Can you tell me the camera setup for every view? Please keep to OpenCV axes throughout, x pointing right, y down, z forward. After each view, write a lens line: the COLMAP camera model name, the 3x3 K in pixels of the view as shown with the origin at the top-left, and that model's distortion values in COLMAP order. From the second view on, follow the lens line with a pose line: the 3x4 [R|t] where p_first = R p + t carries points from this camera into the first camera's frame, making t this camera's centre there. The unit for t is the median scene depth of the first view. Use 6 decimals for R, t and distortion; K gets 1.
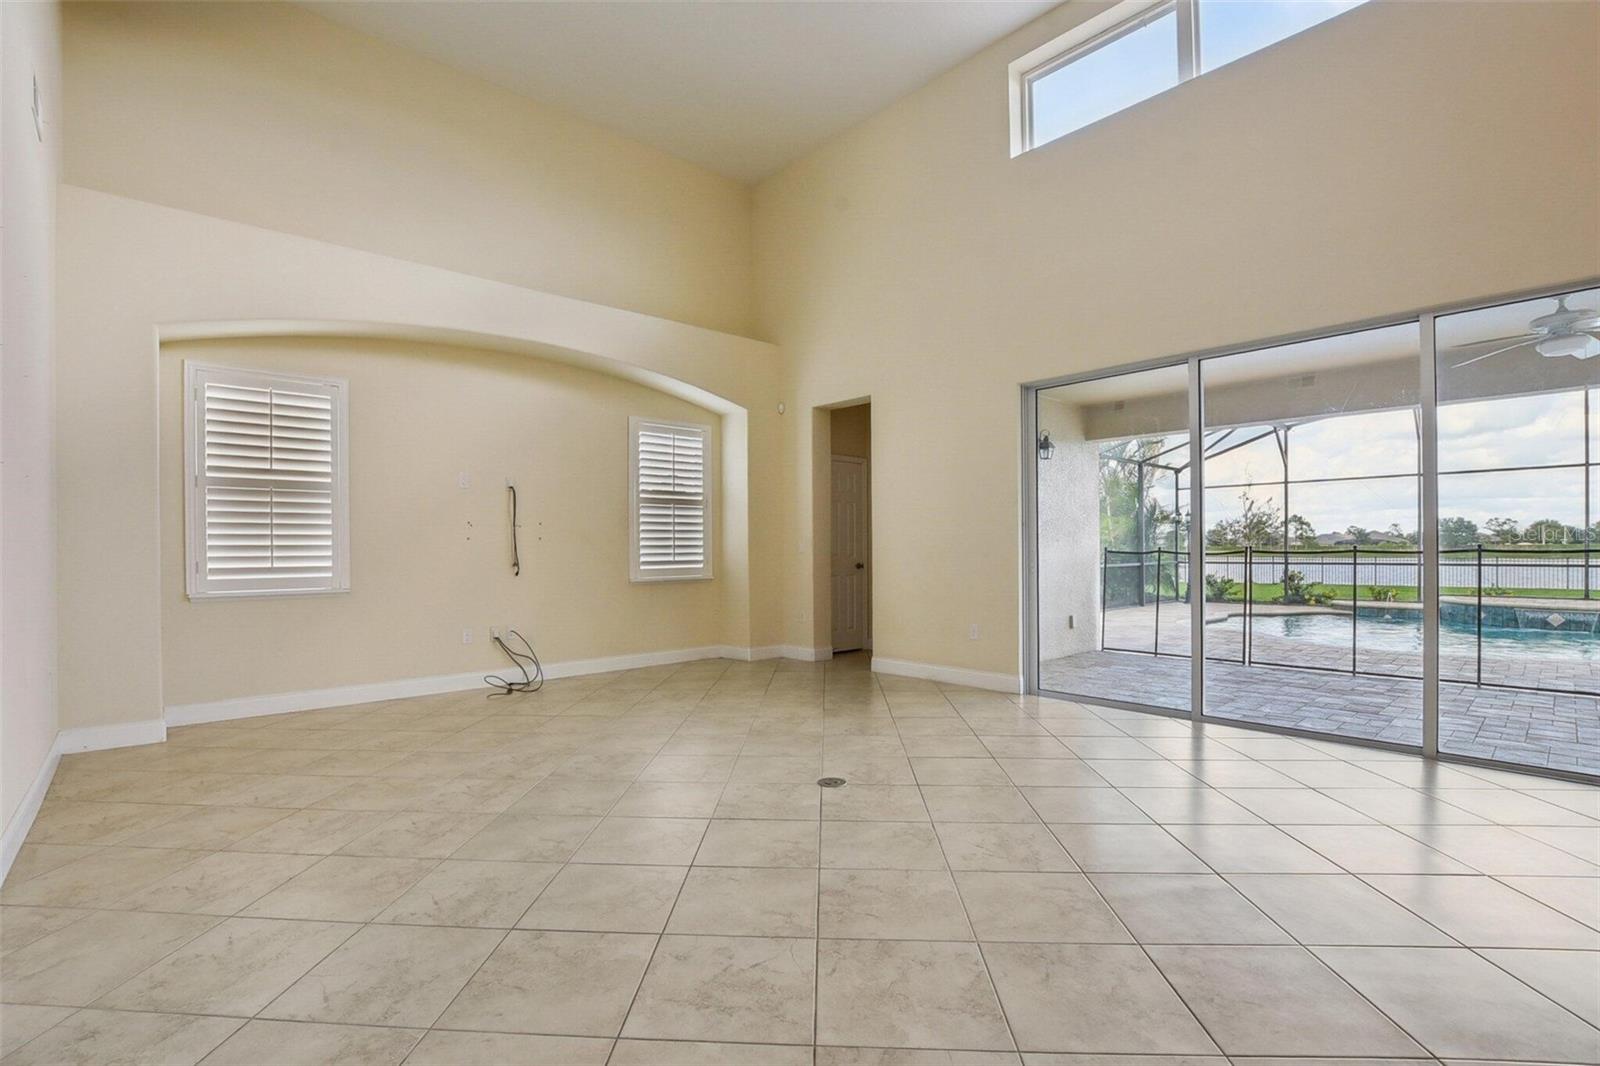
lens RADIAL K [[709.6, 0, 800.3], [0, 709.6, 550.8], [0, 0, 1]] dist [-0.024105, 0.000466]
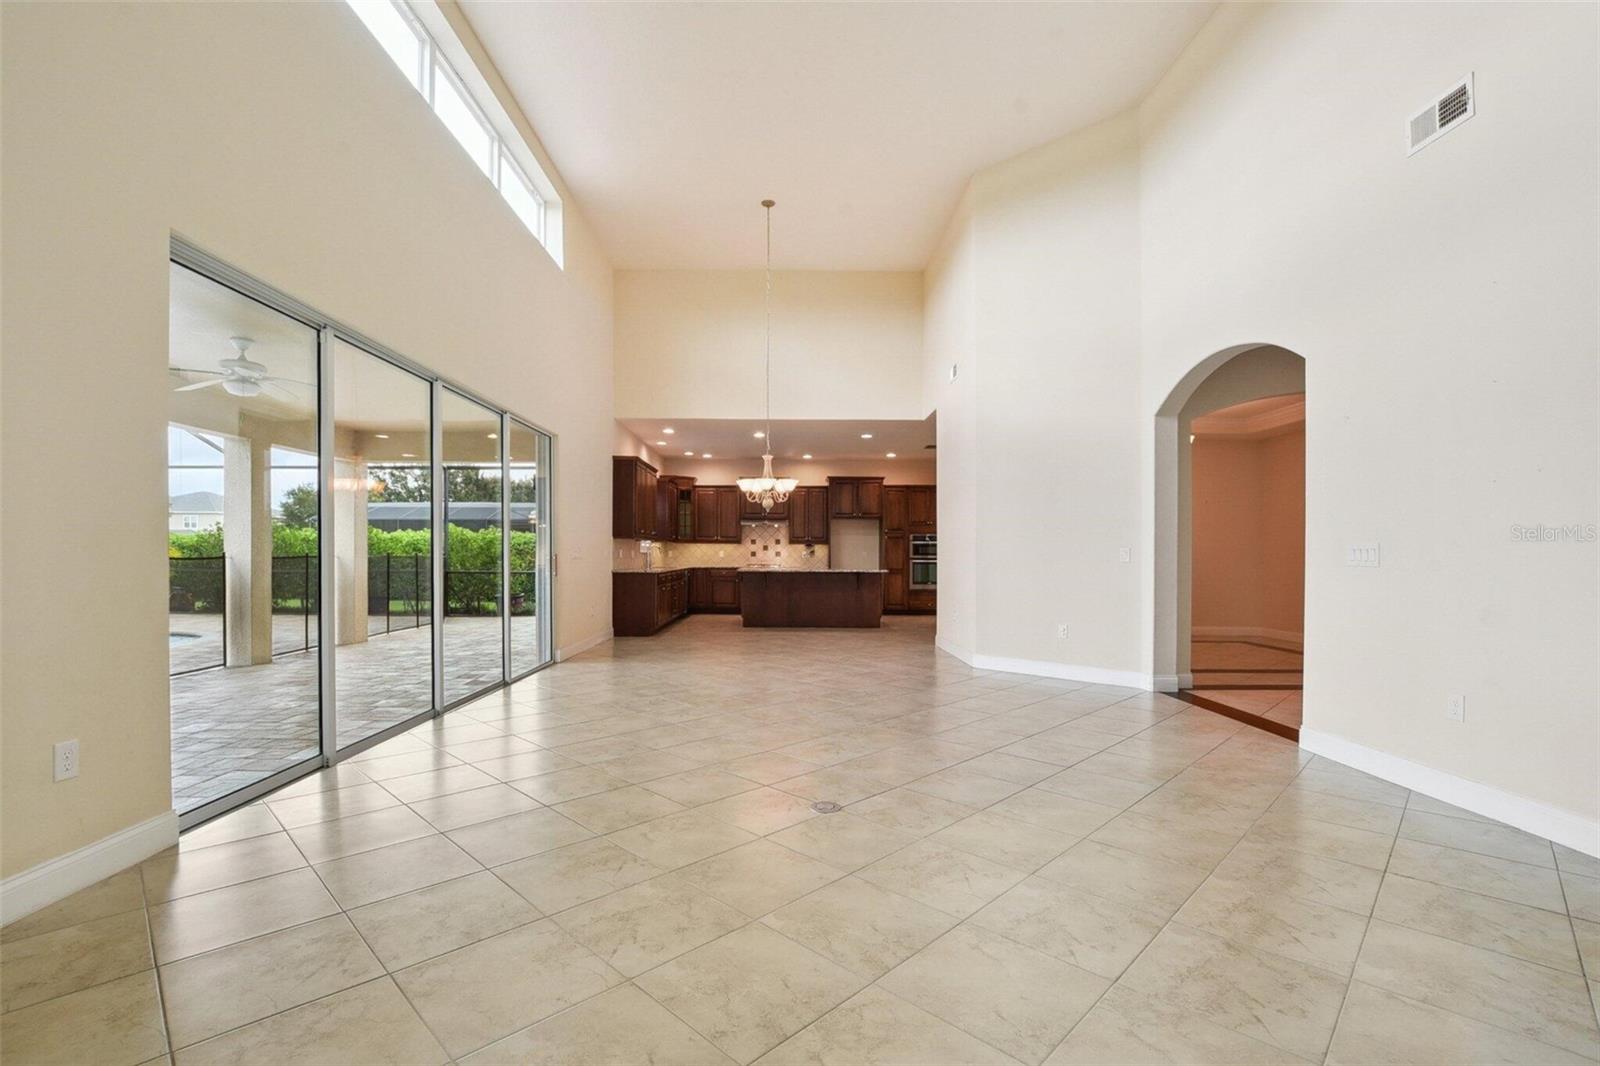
lens RADIAL K [[709.6, 0, 800.3], [0, 709.6, 550.8], [0, 0, 1]] dist [-0.024105, 0.000466]
pose [[-0.738246, 0.007398, 0.674491, -0.515924], [0.001630, 0.999957, -0.009183, 0.002401], [-0.674530, -0.005680, -0.738226, 1.593911]]
